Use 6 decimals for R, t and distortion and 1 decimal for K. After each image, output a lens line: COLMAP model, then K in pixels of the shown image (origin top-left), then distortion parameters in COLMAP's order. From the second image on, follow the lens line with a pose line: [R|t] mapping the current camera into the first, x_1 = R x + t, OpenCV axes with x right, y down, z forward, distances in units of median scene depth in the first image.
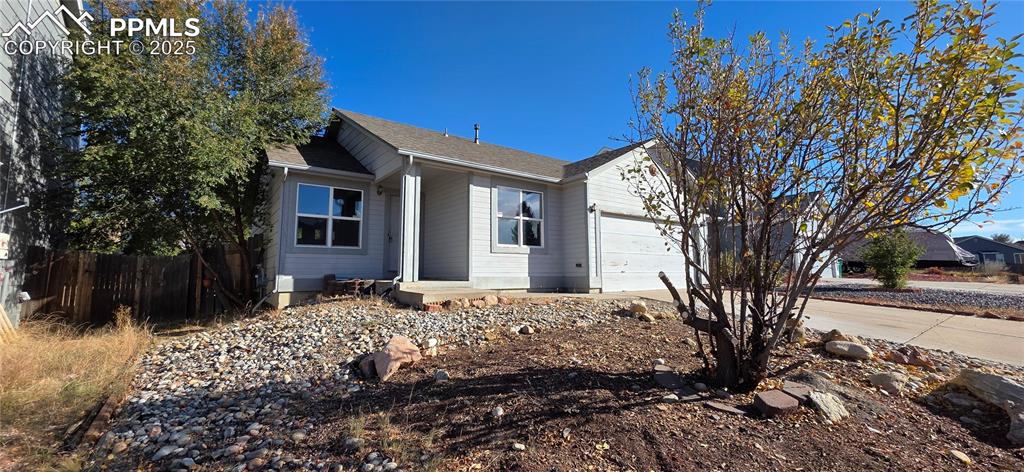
lens RADIAL K [[357.6, 0, 512.0], [0, 357.6, 236.0], [0, 0, 1]] dist [0.000006, -0.000001]
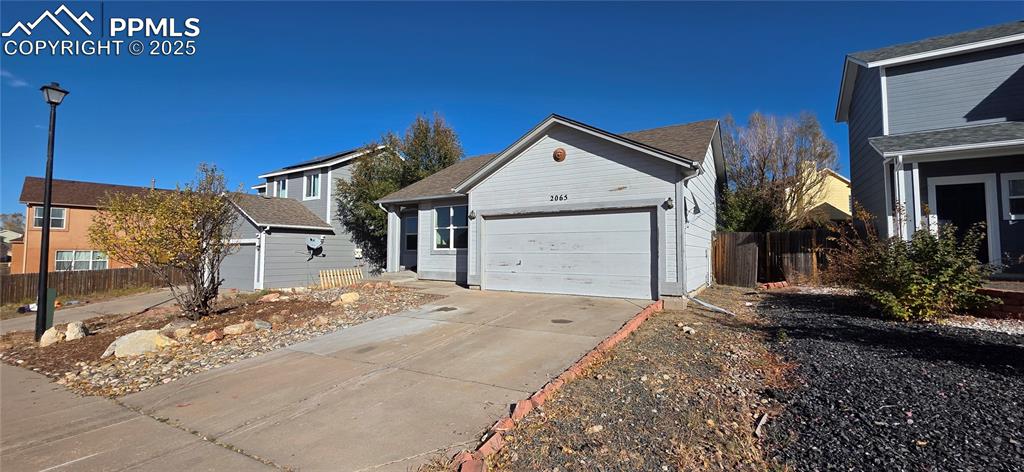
lens RADIAL K [[357.6, 0, 512.0], [0, 357.6, 236.0], [0, 0, 1]] dist [0.000006, -0.000001]
pose [[0.451961, -0.043425, -0.890980, 1.303852], [0.076312, 0.997035, -0.009884, 0.010774], [0.888768, -0.063525, 0.453935, 0.597037]]
